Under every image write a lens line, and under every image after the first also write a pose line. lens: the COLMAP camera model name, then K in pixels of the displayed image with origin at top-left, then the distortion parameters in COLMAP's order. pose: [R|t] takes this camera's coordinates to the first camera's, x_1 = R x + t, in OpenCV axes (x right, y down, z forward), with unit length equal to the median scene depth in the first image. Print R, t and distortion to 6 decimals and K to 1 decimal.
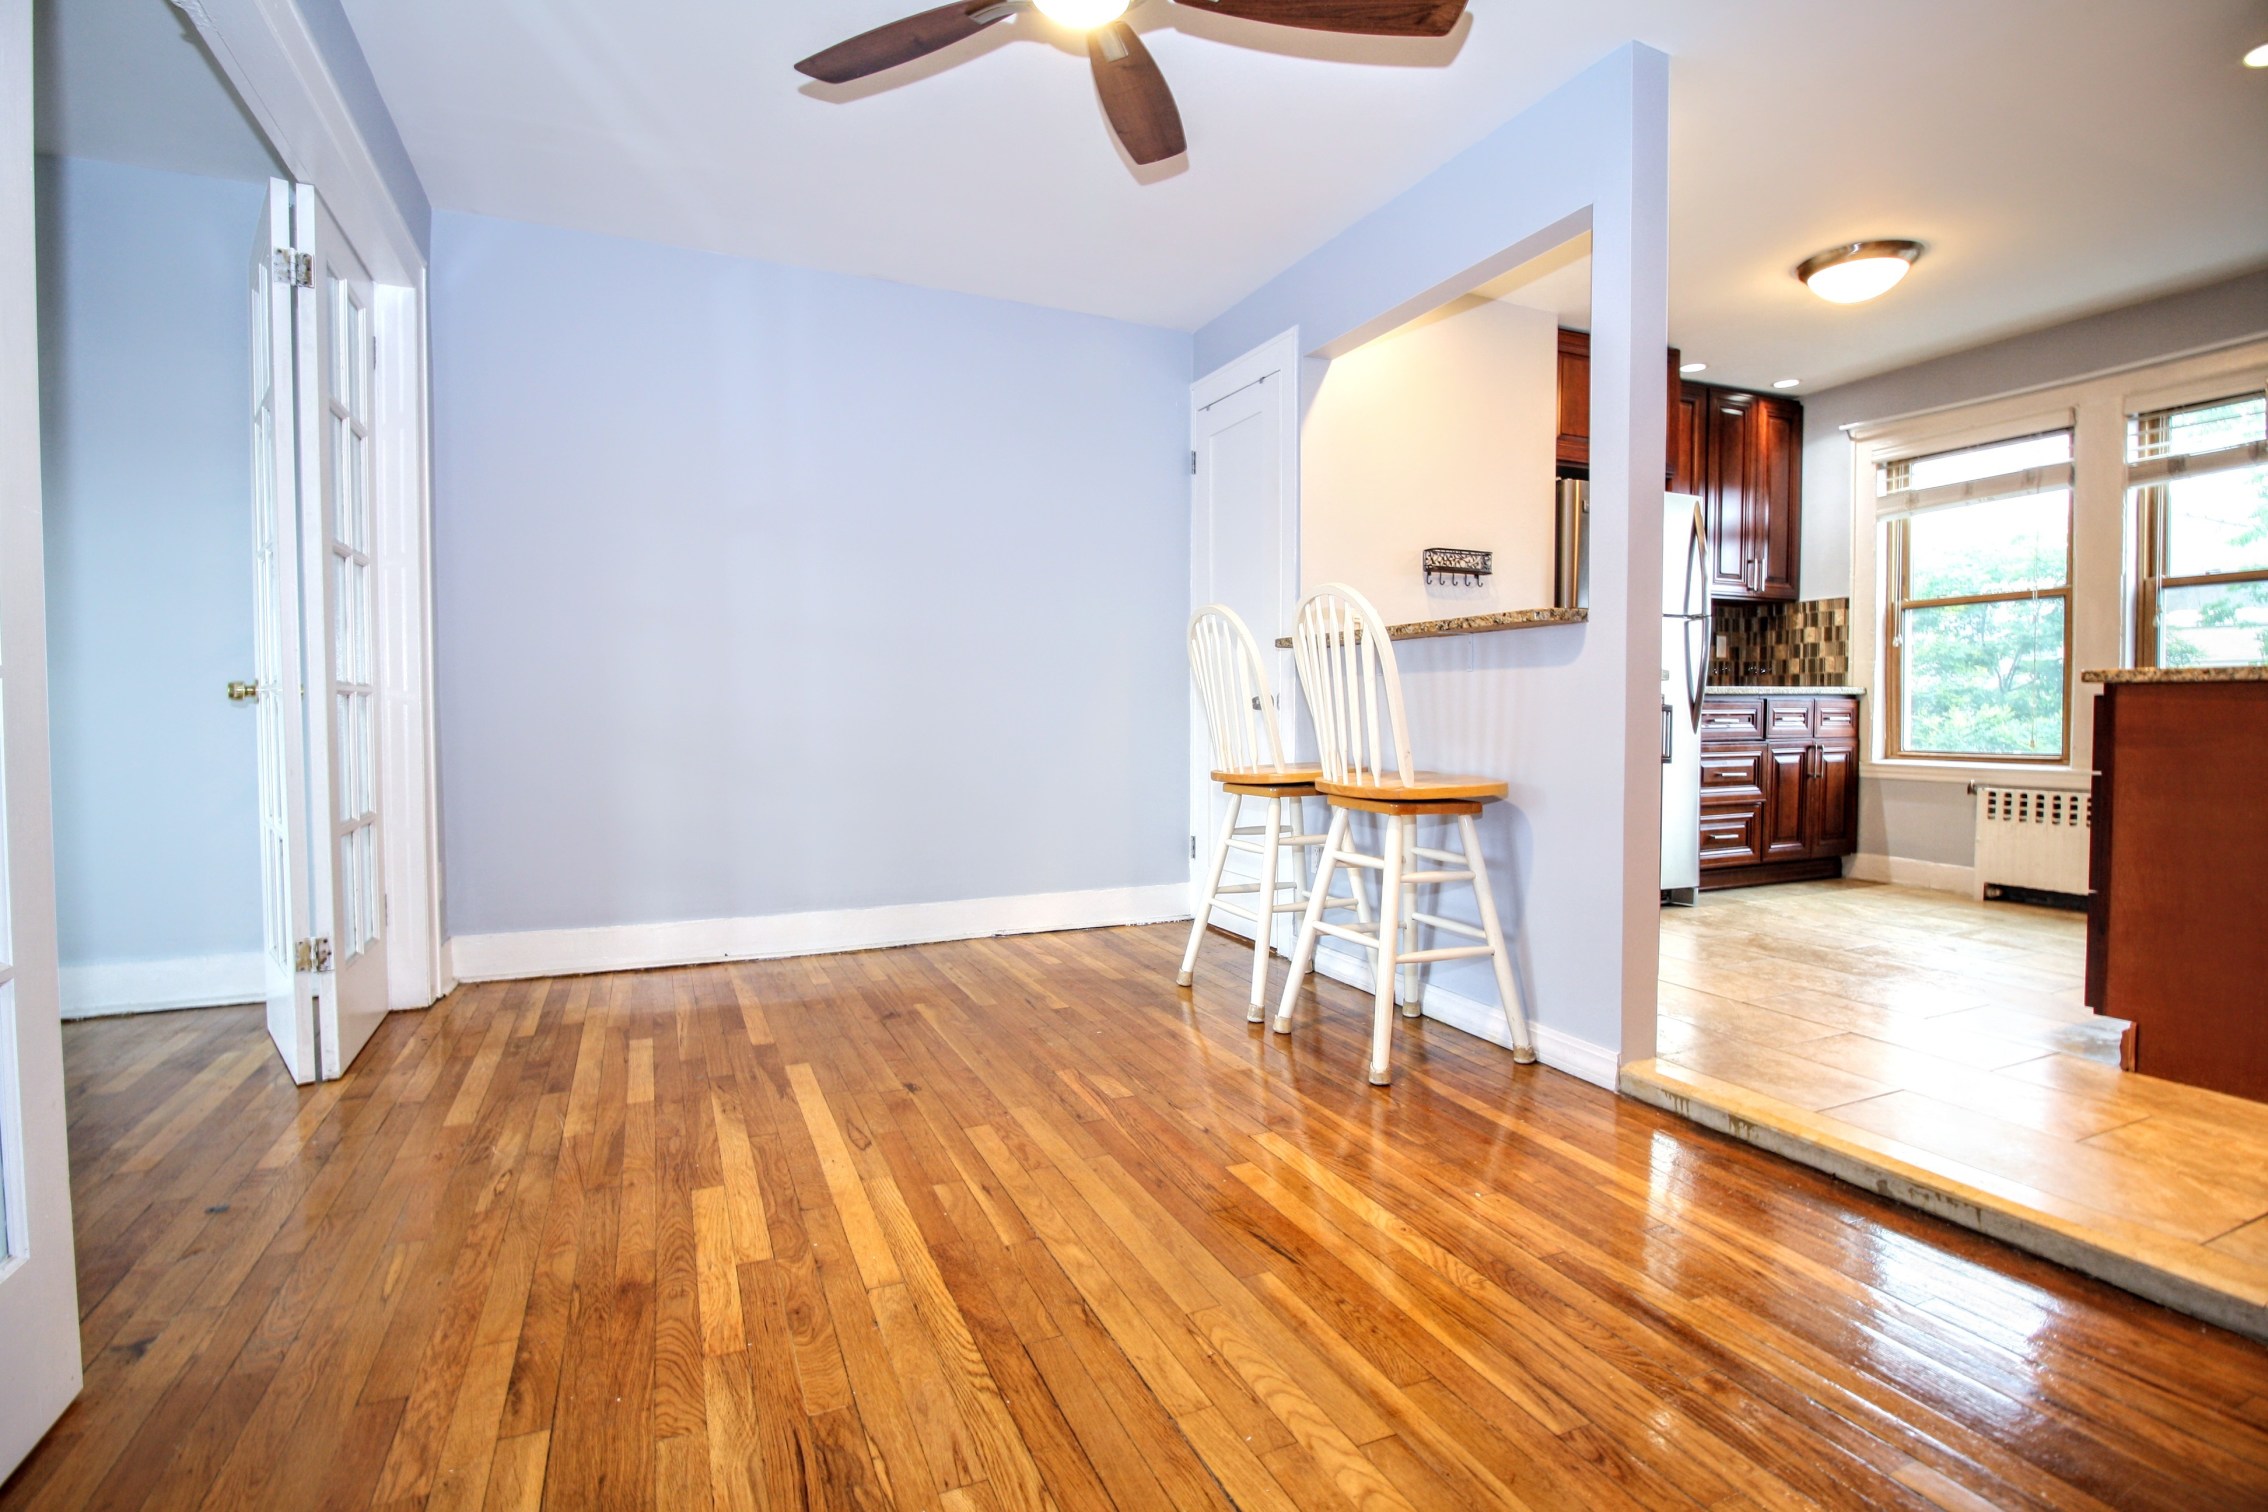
lens RADIAL K [[1060.0, 0, 1130.2], [0, 1060.0, 754.5], [0, 0, 1]] dist [0.004892, -0.016799]
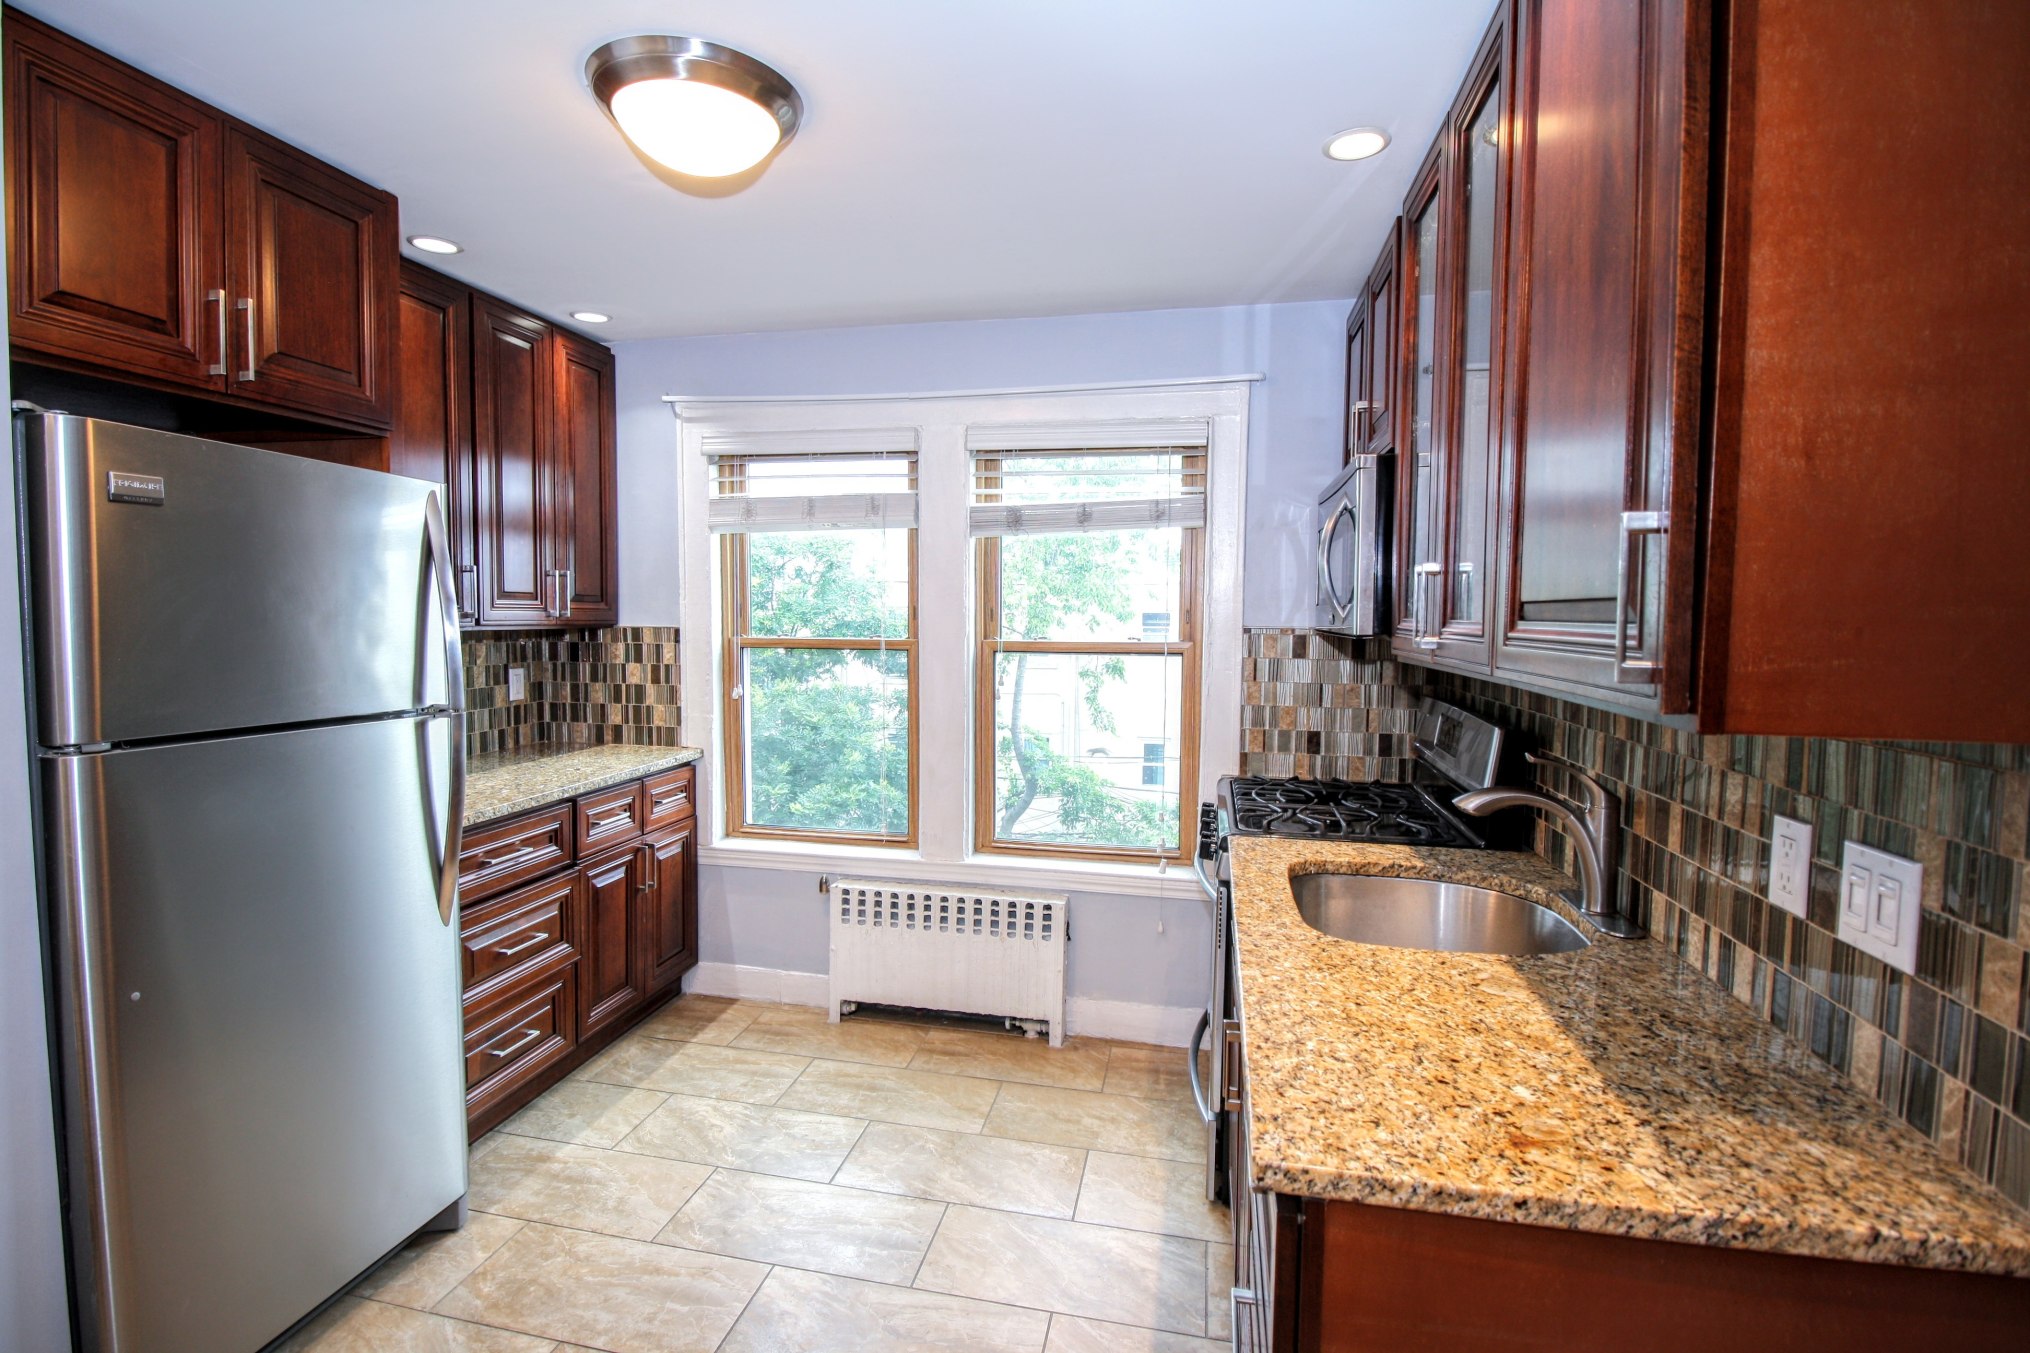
lens RADIAL K [[948.8, 0, 1011.6], [0, 948.8, 675.1], [0, 0, 1]] dist [0.004892, -0.016799]
pose [[0.584168, -0.039564, 0.810668, 0.274859], [0.019213, 0.999205, 0.034921, -0.137012], [-0.811406, -0.004824, 0.584464, 0.422972]]
